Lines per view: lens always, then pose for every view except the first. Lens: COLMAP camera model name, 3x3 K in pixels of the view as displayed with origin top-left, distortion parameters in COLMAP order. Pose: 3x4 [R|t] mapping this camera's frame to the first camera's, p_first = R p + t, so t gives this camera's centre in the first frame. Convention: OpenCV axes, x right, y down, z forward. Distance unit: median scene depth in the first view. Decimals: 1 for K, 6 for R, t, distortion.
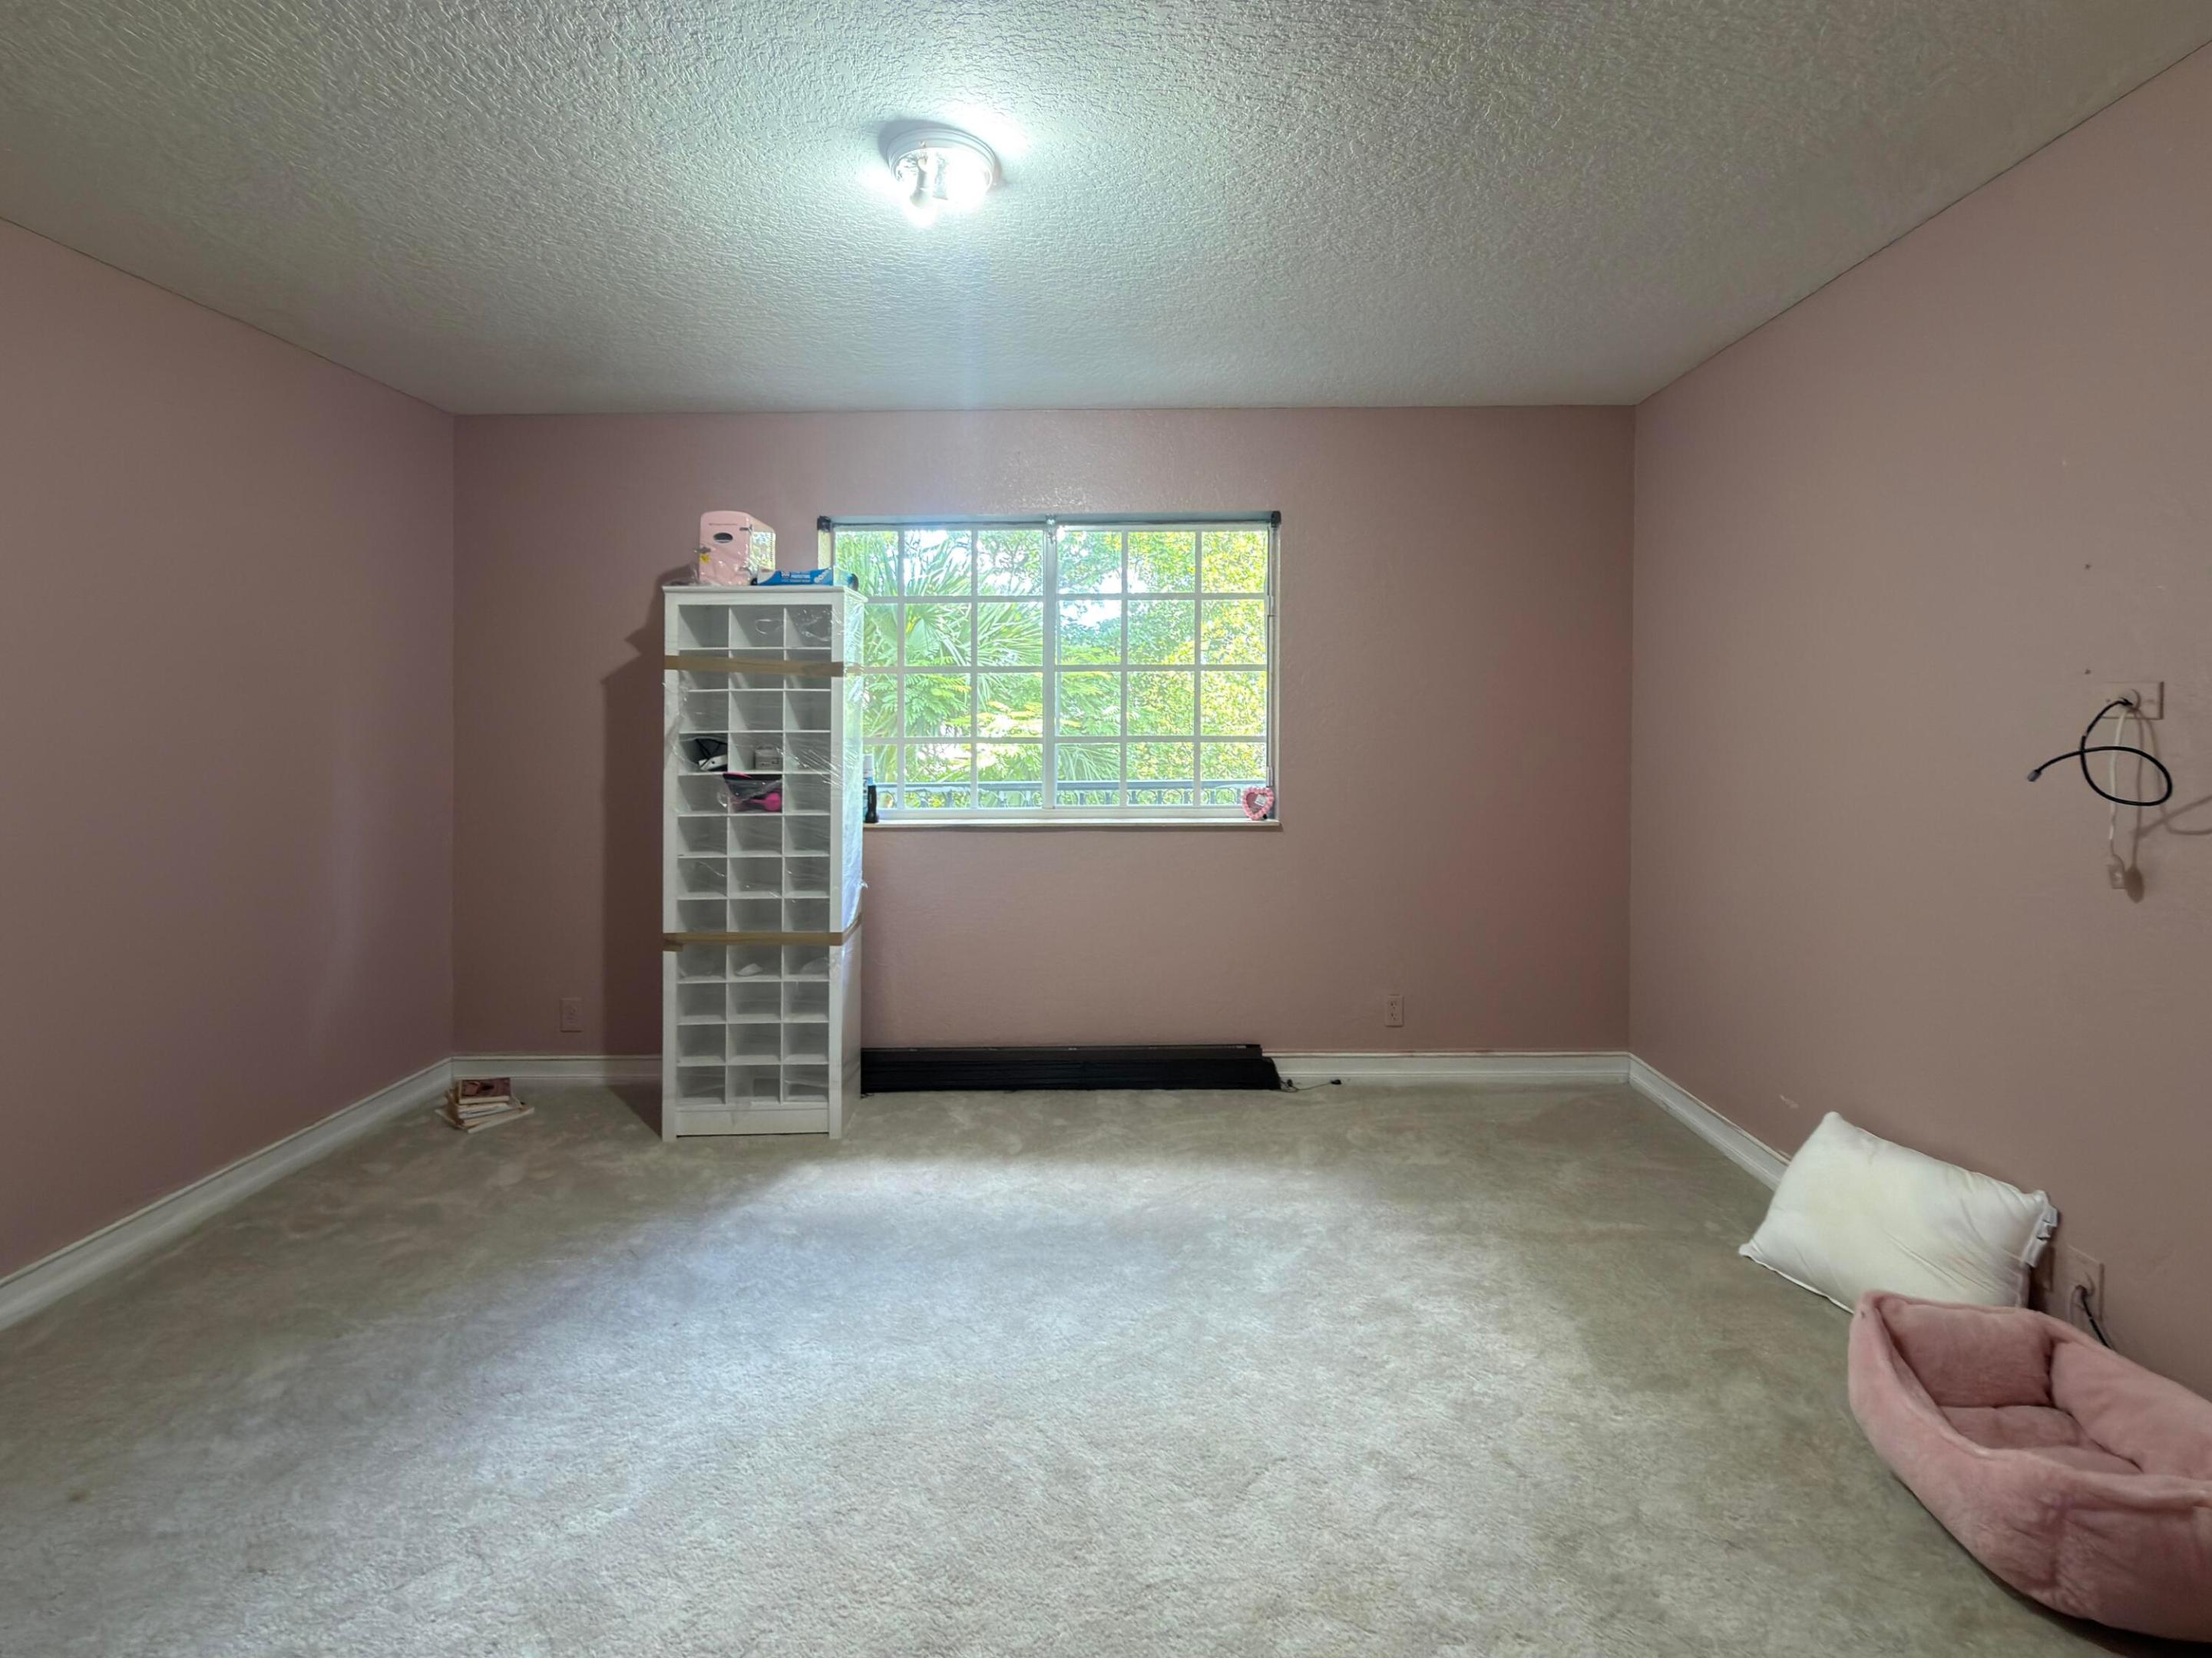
lens RADIAL K [[998.3, 0, 1106.0], [0, 998.3, 829.0], [0, 0, 1]] dist [0.000926, 0.000108]
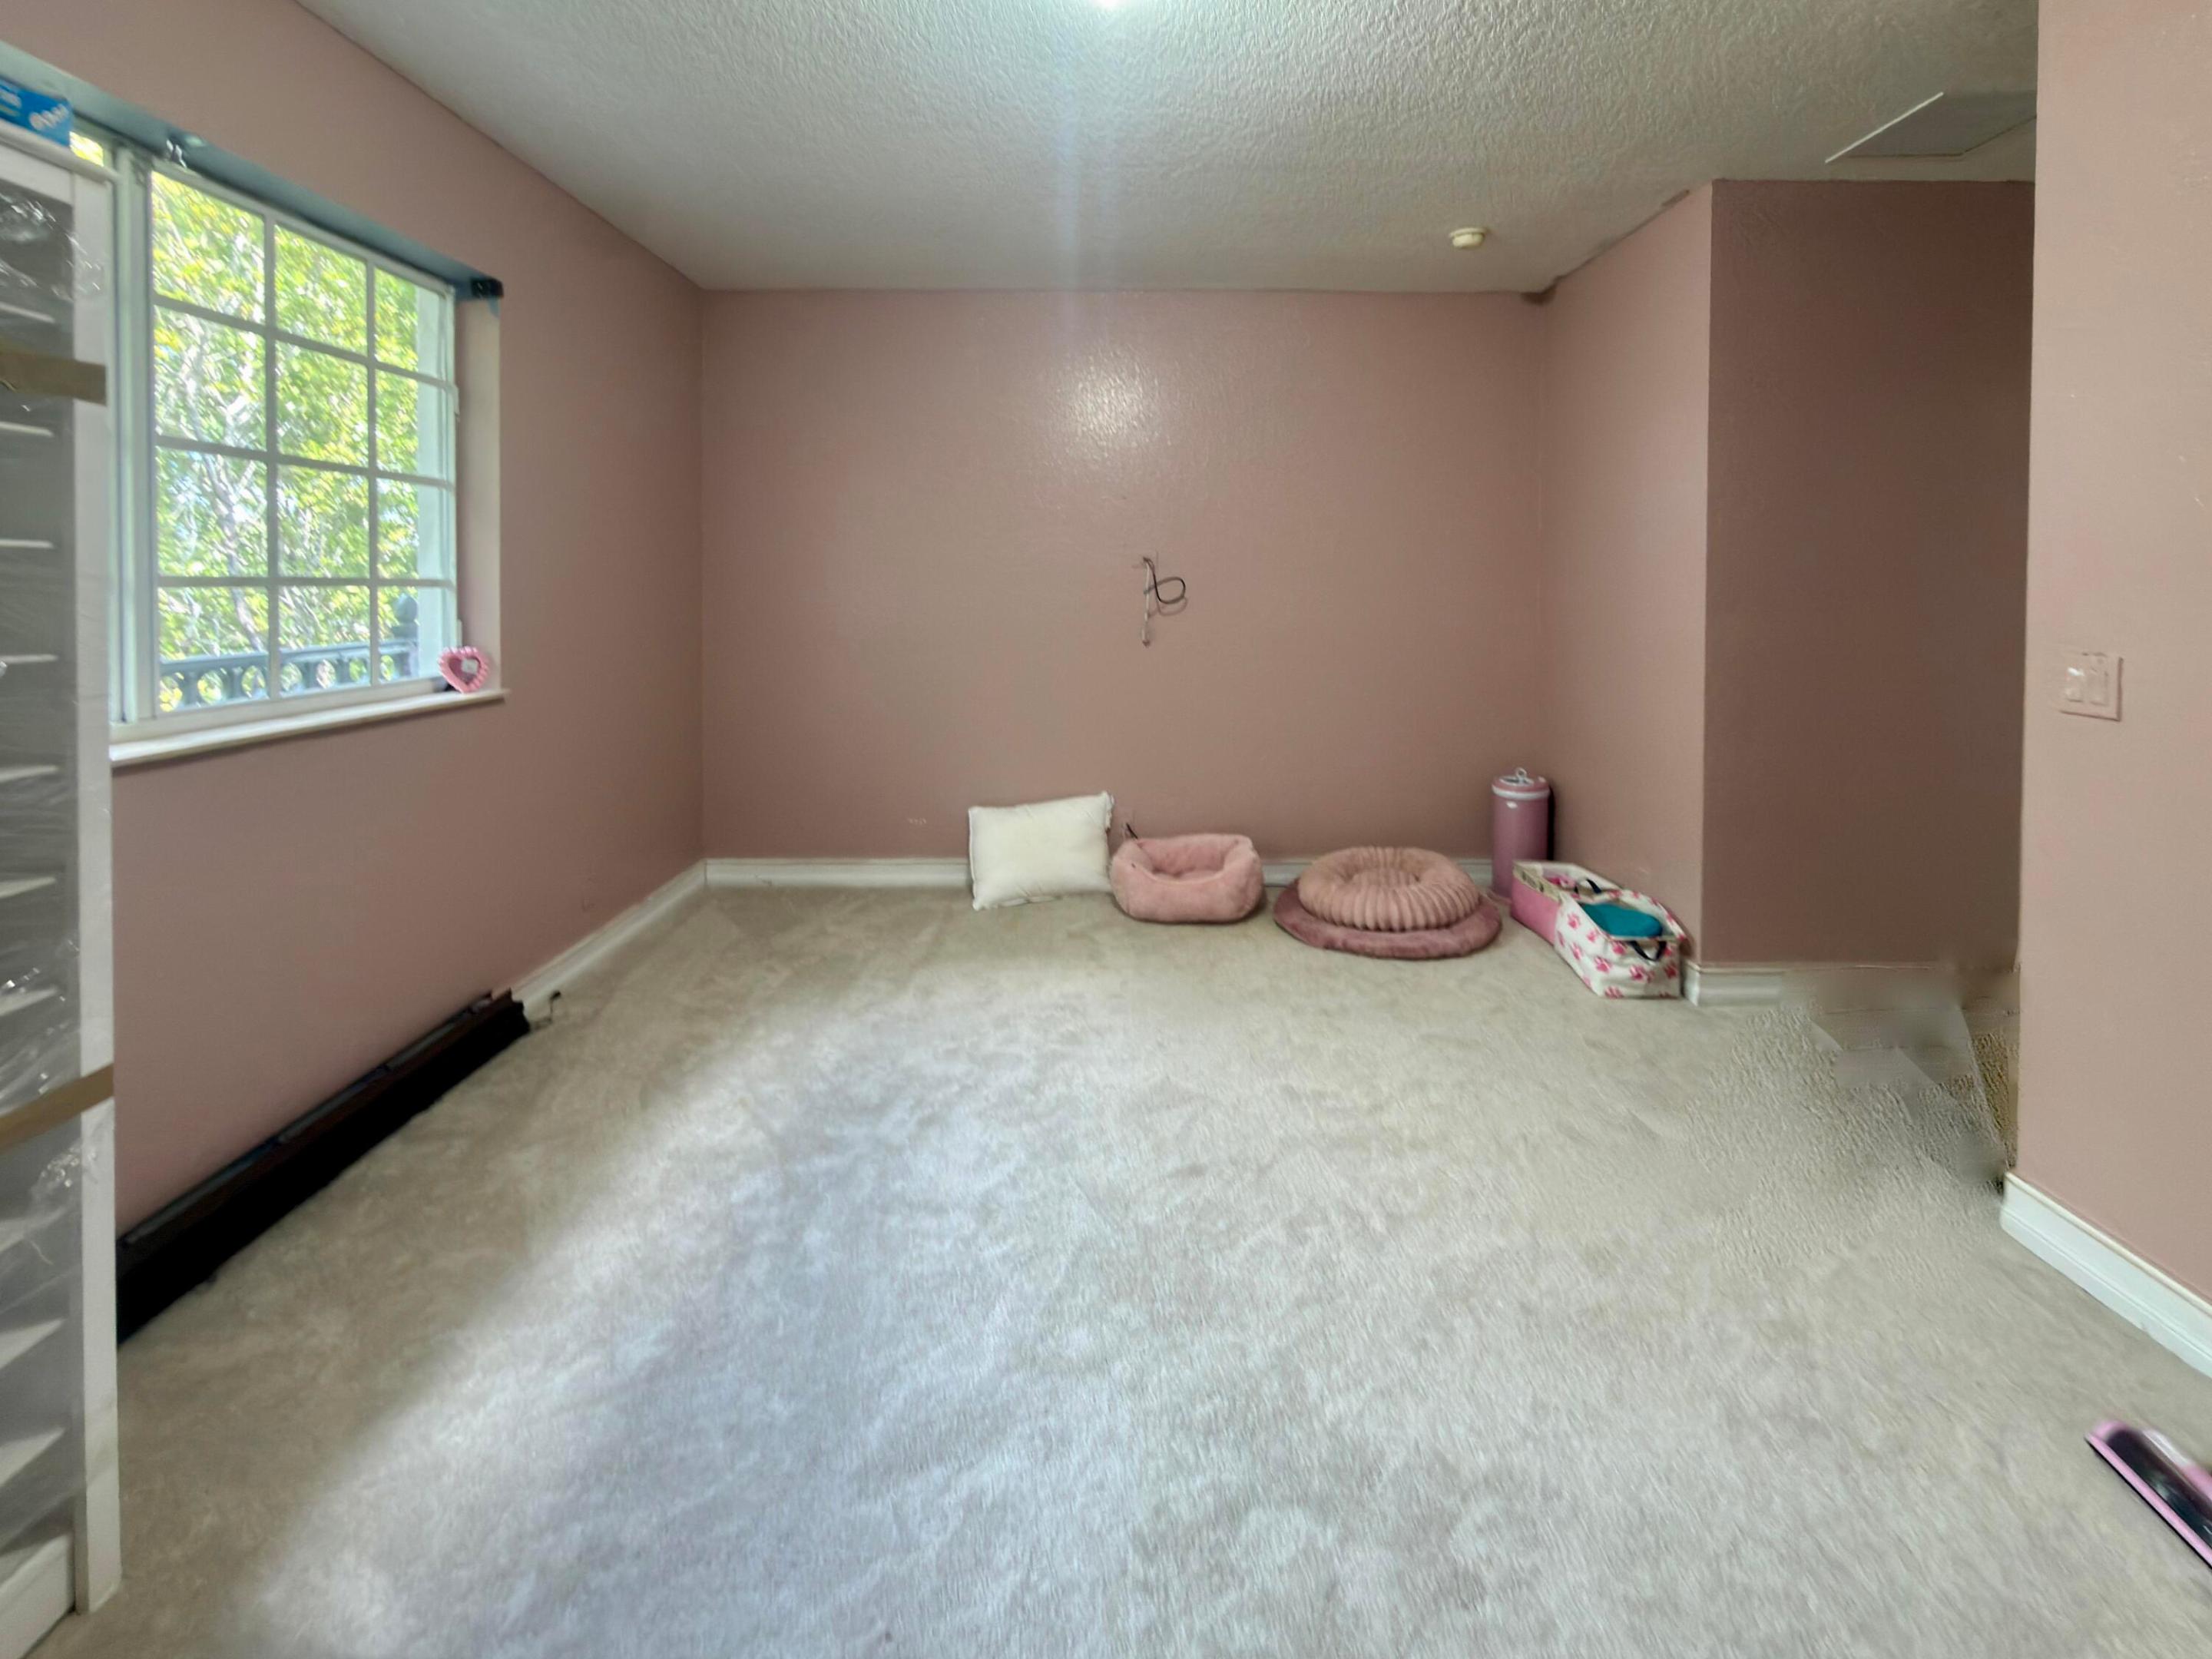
lens RADIAL K [[945.6, 0, 1105.3], [0, 945.6, 767.2], [0, 0, 1]] dist [0.000525, 0.000101]
pose [[-0.018720, -0.185314, 0.982501, -0.620148], [0.111813, 0.976121, 0.186241, -0.039179], [-0.993553, 0.113343, 0.002447, 0.596485]]
